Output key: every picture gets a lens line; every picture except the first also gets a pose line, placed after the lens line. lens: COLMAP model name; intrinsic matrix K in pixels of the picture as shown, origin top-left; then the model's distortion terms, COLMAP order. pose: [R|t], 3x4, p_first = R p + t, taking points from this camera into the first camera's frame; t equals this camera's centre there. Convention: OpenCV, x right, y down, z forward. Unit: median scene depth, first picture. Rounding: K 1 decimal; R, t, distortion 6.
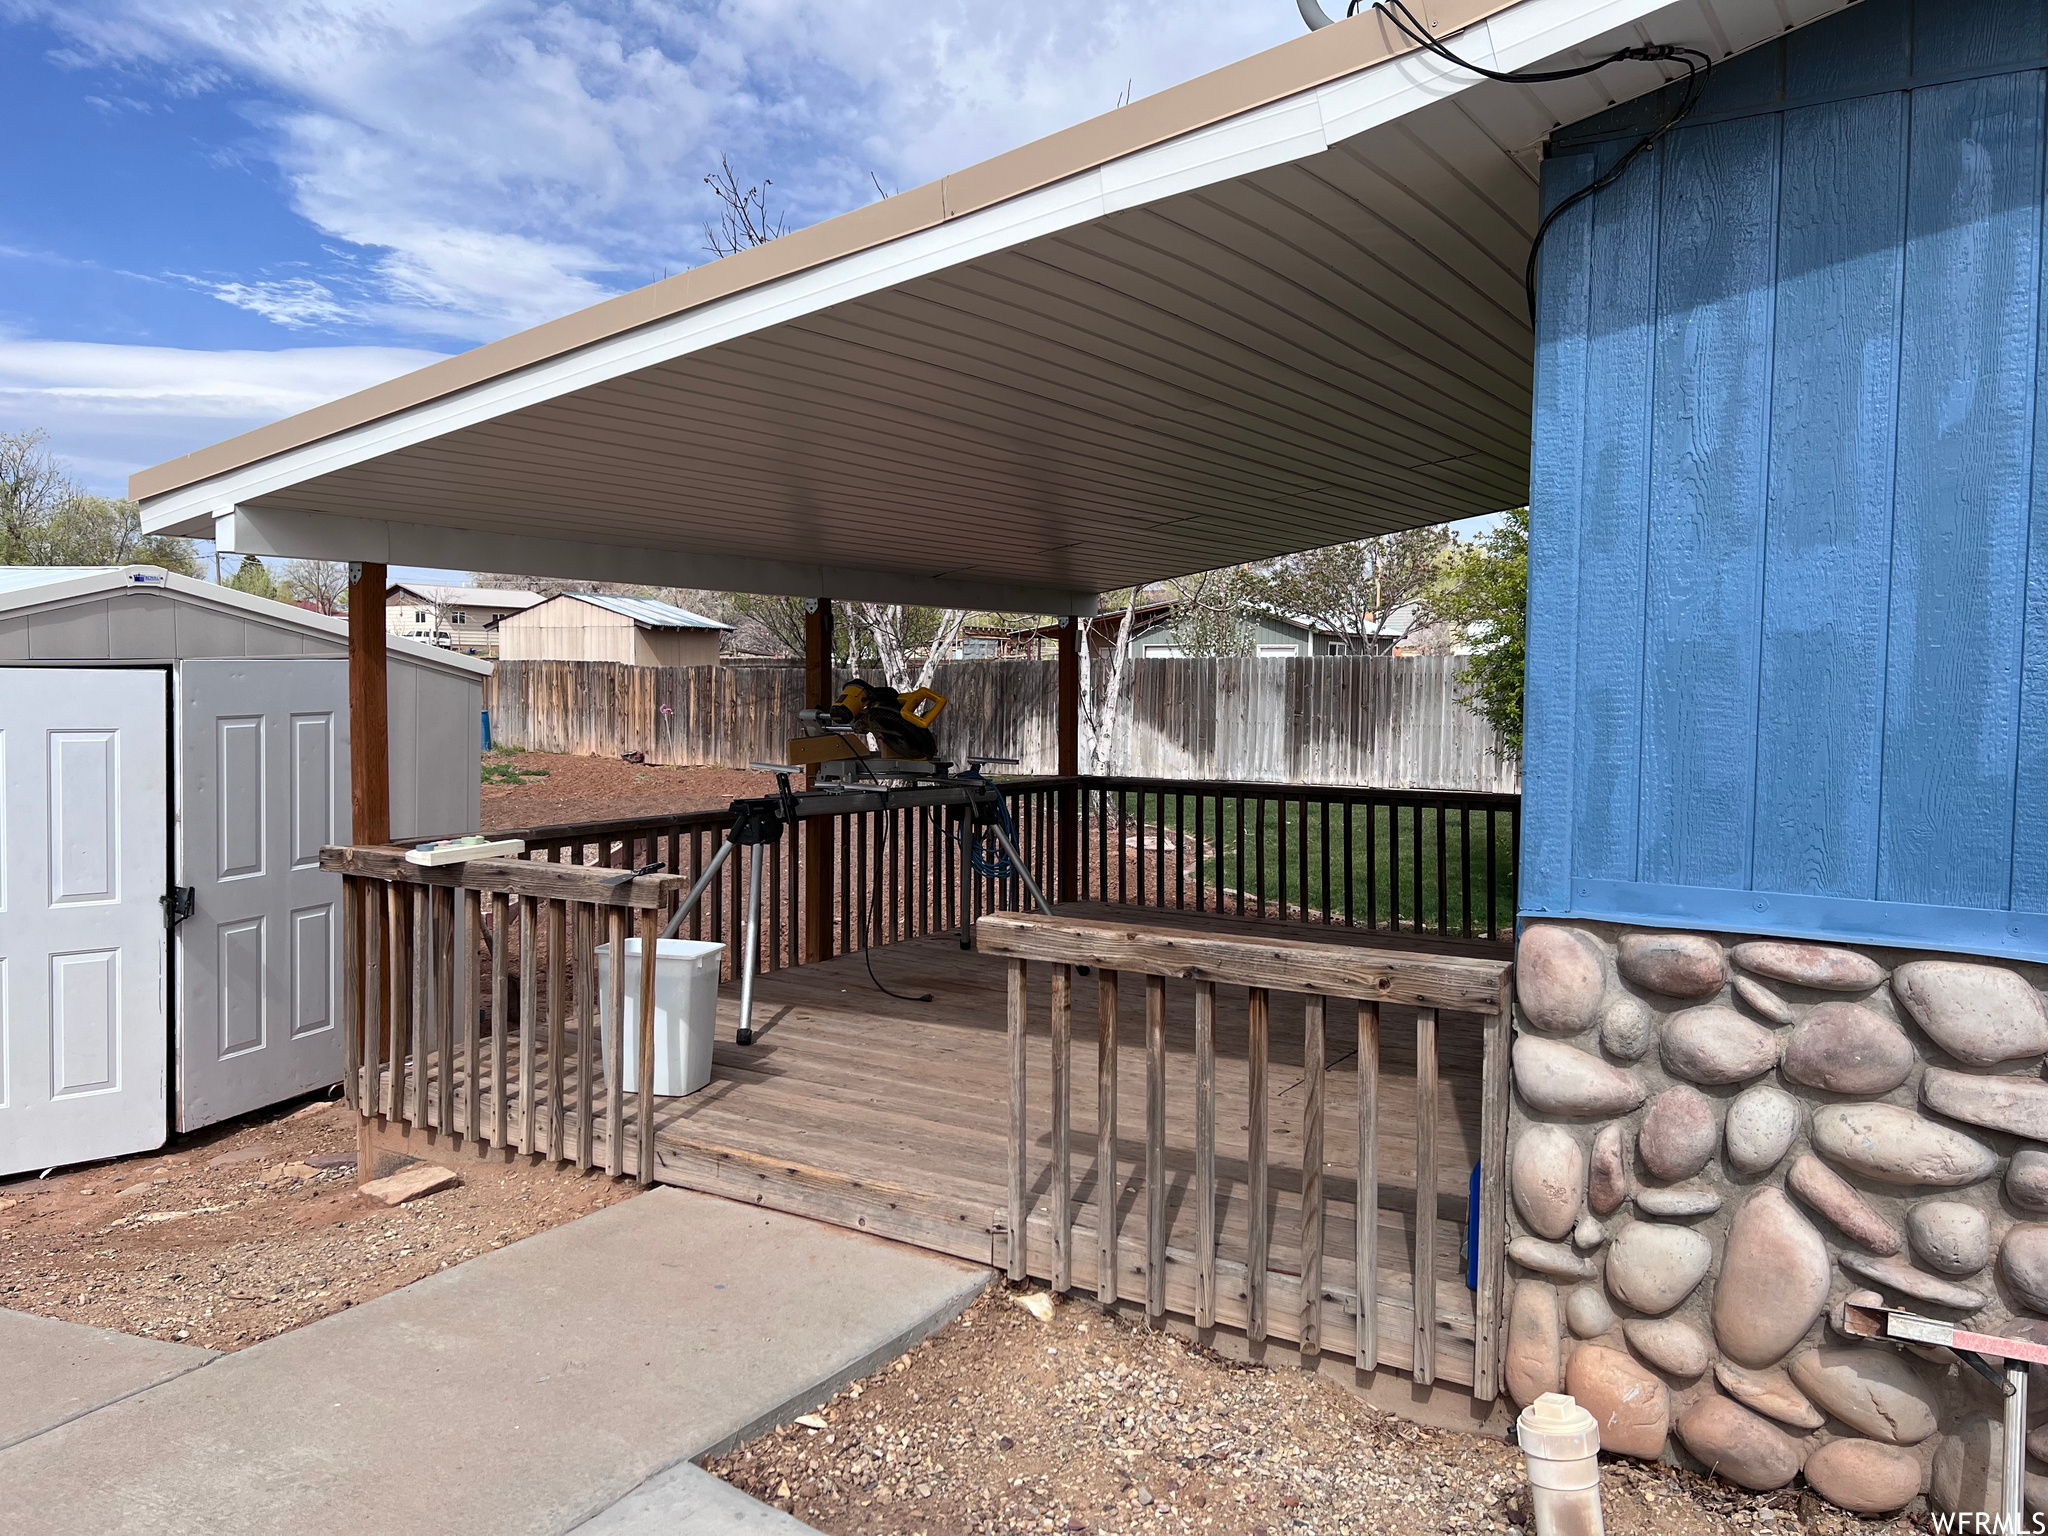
lens RADIAL K [[1547.8, 0, 1014.6], [0, 1547.8, 762.0], [0, 0, 1]] dist [0.038778, -0.035238]
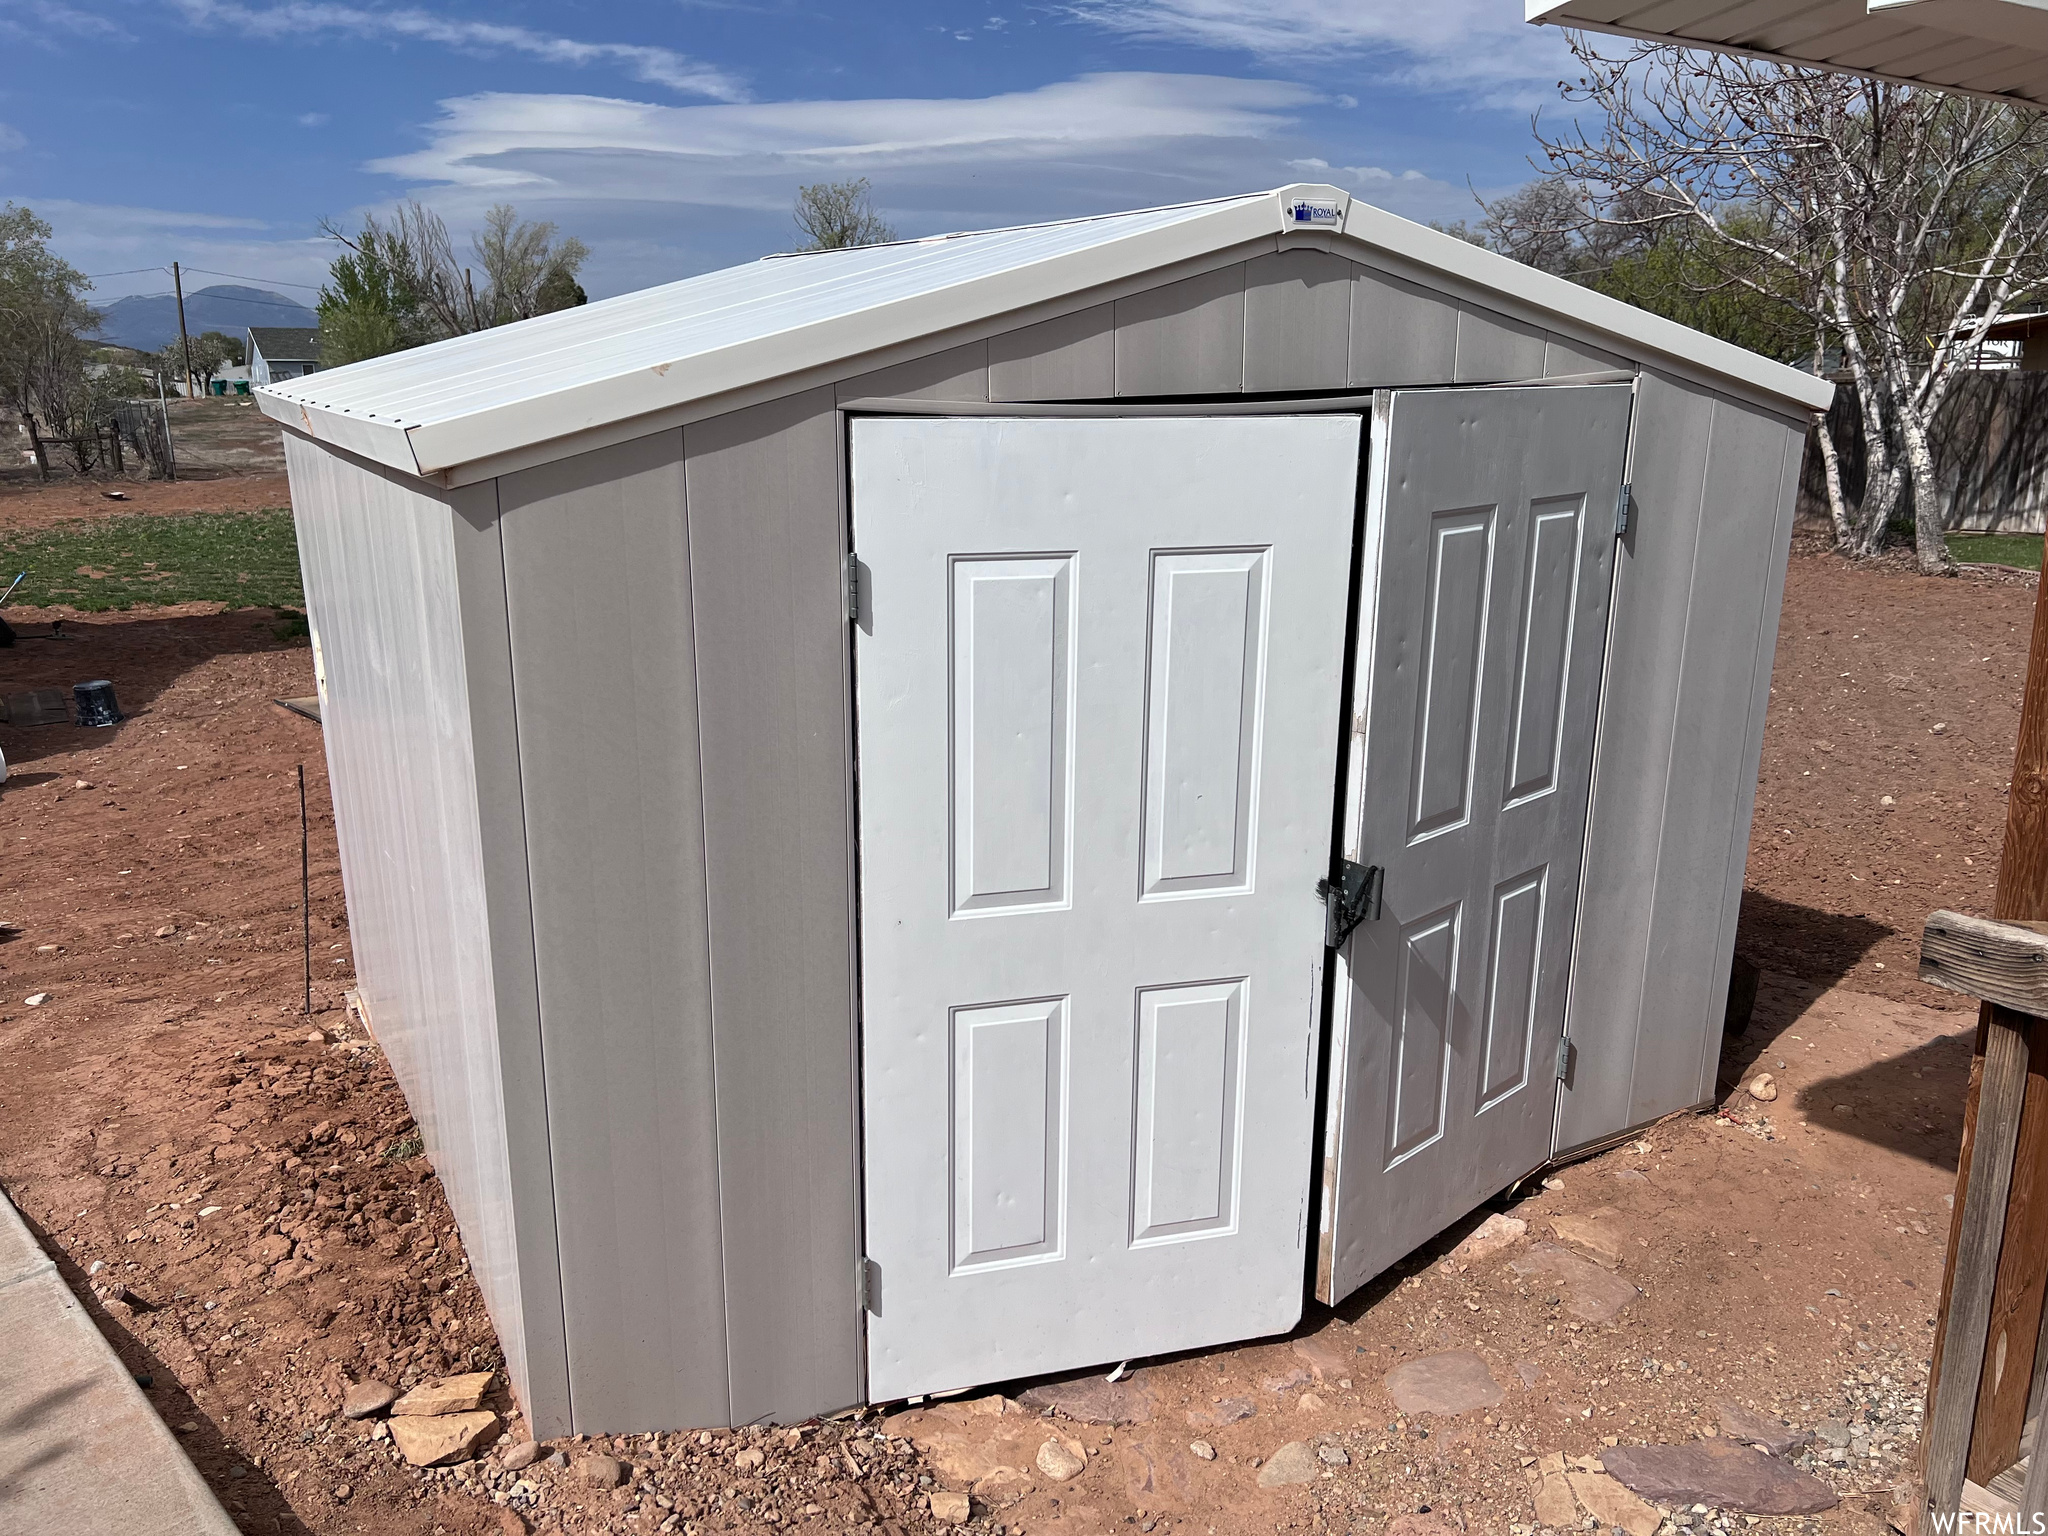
lens RADIAL K [[1547.8, 0, 1017.4], [0, 1547.8, 770.4], [0, 0, 1]] dist [0.038778, -0.035238]
pose [[0.897942, 0.084370, -0.431952, -0.422478], [-0.007329, 0.984184, 0.176998, -0.035608], [0.440054, -0.155768, 0.884358, 0.524130]]
